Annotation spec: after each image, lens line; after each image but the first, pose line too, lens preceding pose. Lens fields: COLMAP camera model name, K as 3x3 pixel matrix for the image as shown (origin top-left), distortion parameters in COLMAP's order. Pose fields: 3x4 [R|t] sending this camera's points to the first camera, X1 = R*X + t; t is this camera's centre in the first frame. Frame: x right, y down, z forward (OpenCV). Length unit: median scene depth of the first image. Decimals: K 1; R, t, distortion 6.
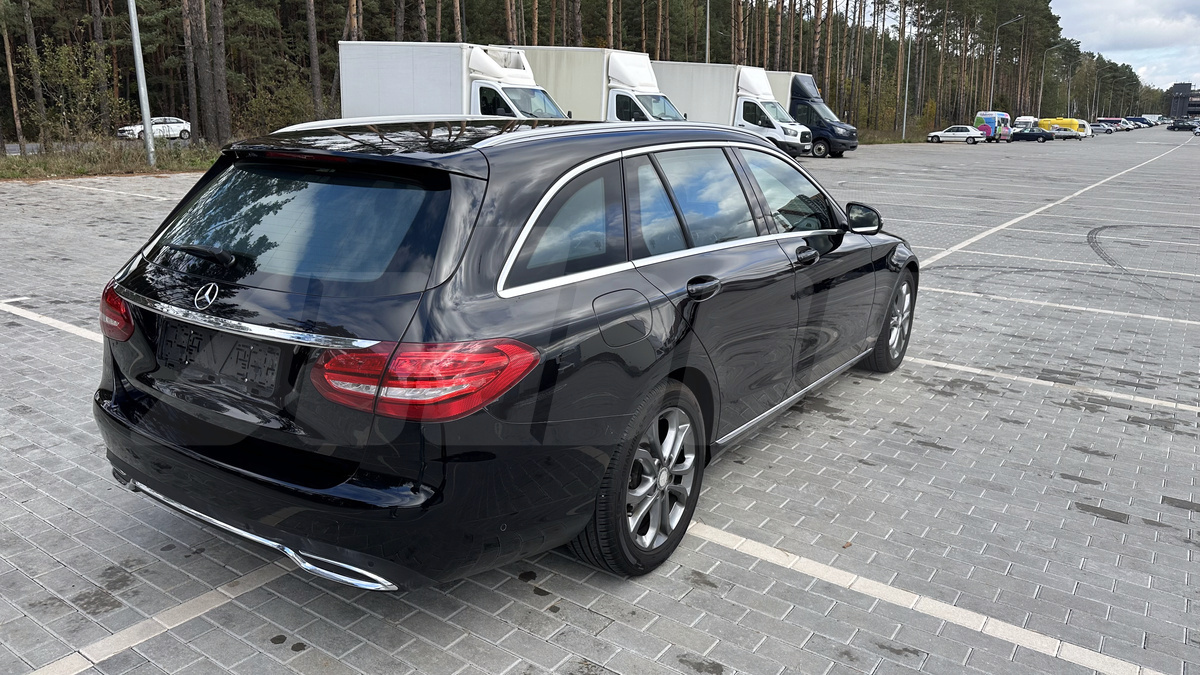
lens RADIAL K [[835.0, 0, 600.0], [0, 835.0, 337.5], [0, 0, 1]] dist [0.054770, -0.000714]
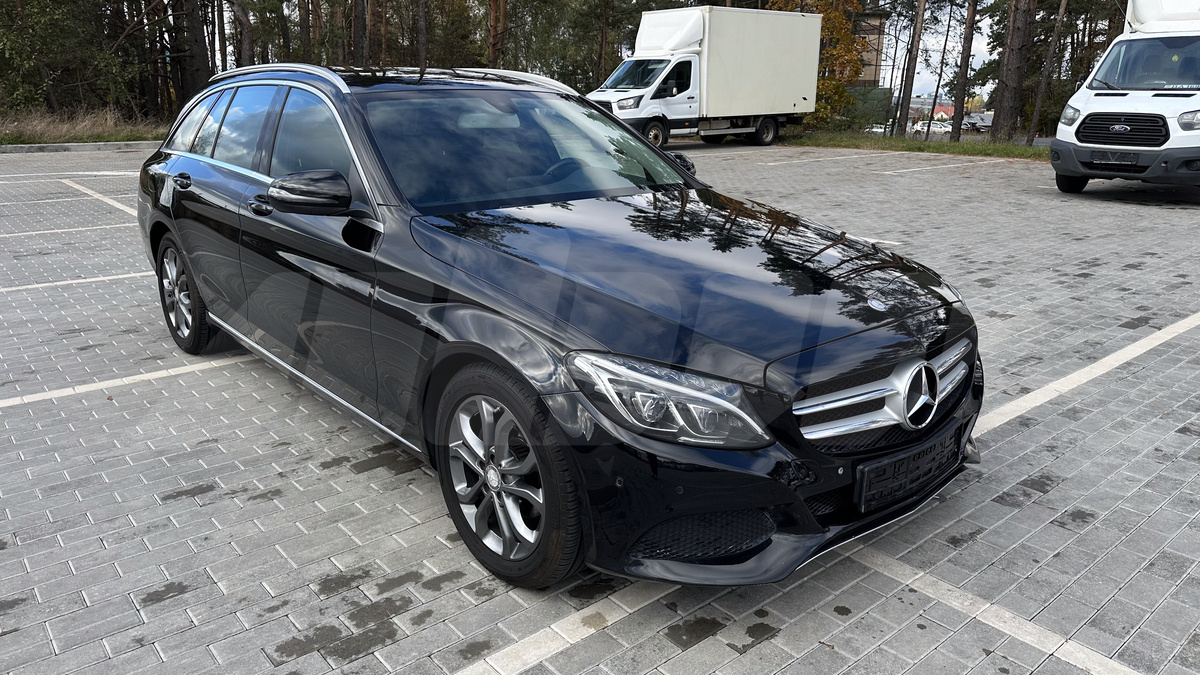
lens RADIAL K [[852.8, 0, 600.0], [0, 852.8, 337.5], [0, 0, 1]] dist [-0.002212, -0.000523]
pose [[-0.255355, 0.237487, -0.937227, 0.894692], [-0.263390, 0.915613, 0.303773, -0.286690], [0.930279, 0.324426, -0.171254, 1.315473]]
